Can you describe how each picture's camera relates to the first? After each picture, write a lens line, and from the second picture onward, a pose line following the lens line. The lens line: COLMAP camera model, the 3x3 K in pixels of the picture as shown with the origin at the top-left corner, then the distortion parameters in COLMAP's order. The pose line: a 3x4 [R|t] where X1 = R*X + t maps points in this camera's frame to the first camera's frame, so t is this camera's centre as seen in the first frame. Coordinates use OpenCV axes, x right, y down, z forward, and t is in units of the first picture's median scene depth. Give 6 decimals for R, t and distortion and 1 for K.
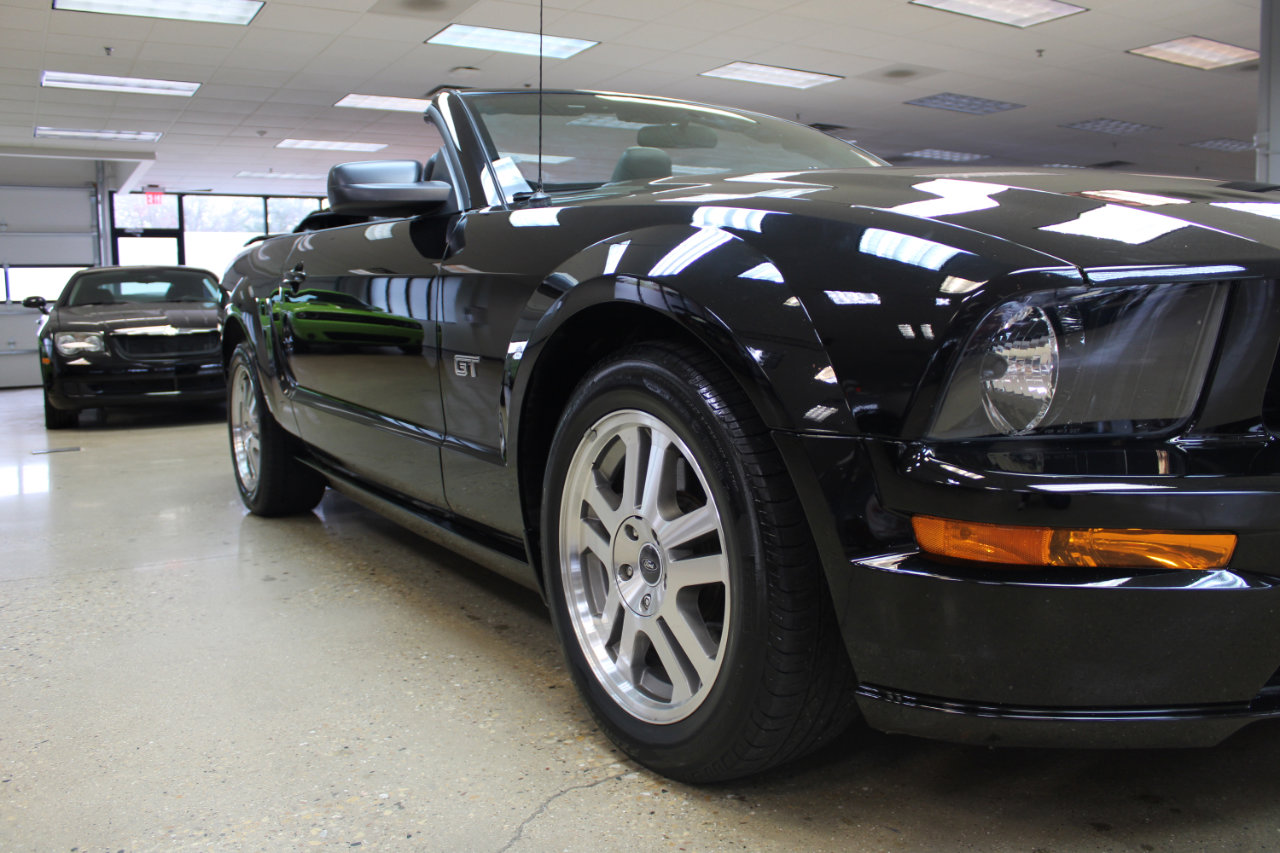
lens RADIAL K [[1063.4, 0, 637.5], [0, 1063.4, 408.6], [0, 0, 1]] dist [-0.156038, 0.138859]
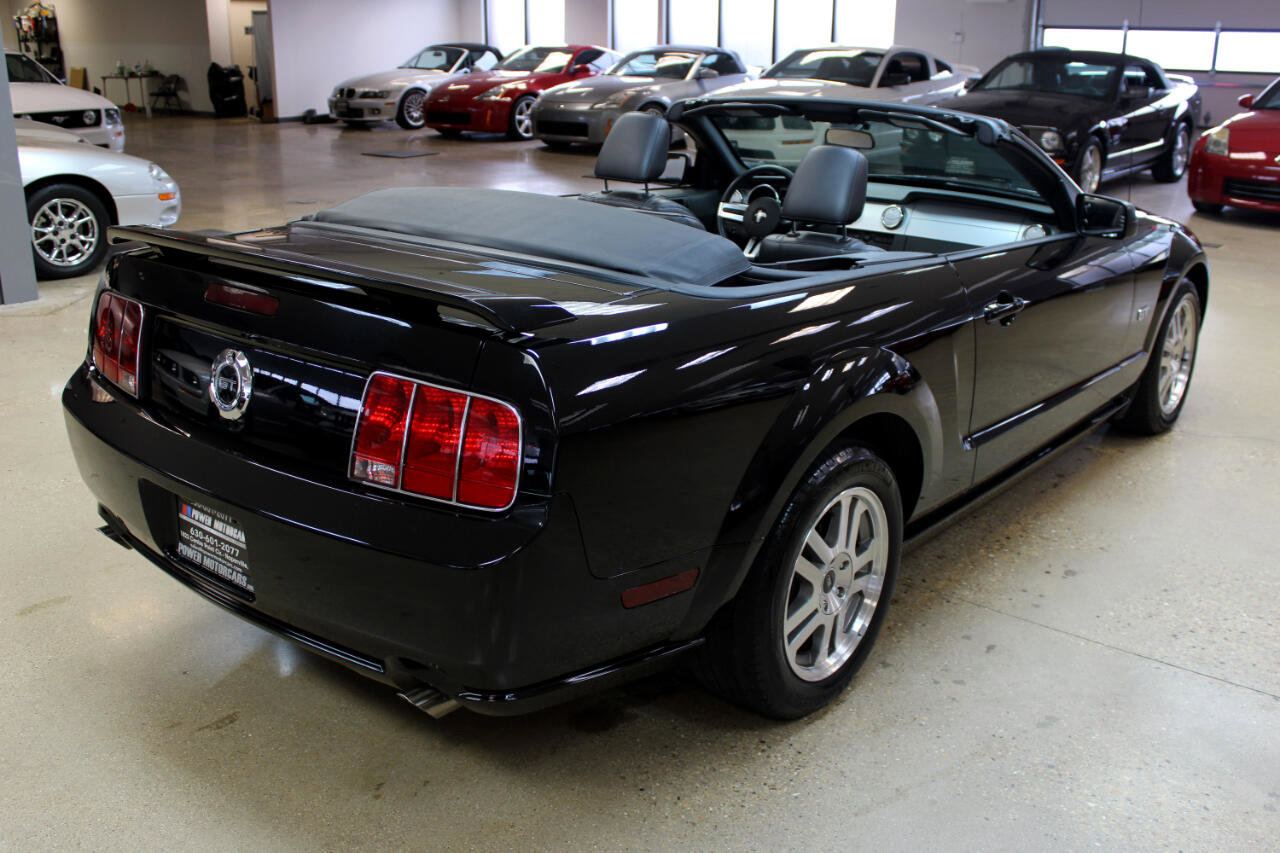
lens RADIAL K [[1225.3, 0, 644.0], [0, 1225.3, 411.8], [0, 0, 1]] dist [-0.135885, 0.146245]
pose [[-0.314723, -0.269658, 0.910073, -2.256177], [0.082021, 0.947484, 0.309107, -0.729938], [-0.945633, 0.171928, -0.276078, 2.976658]]
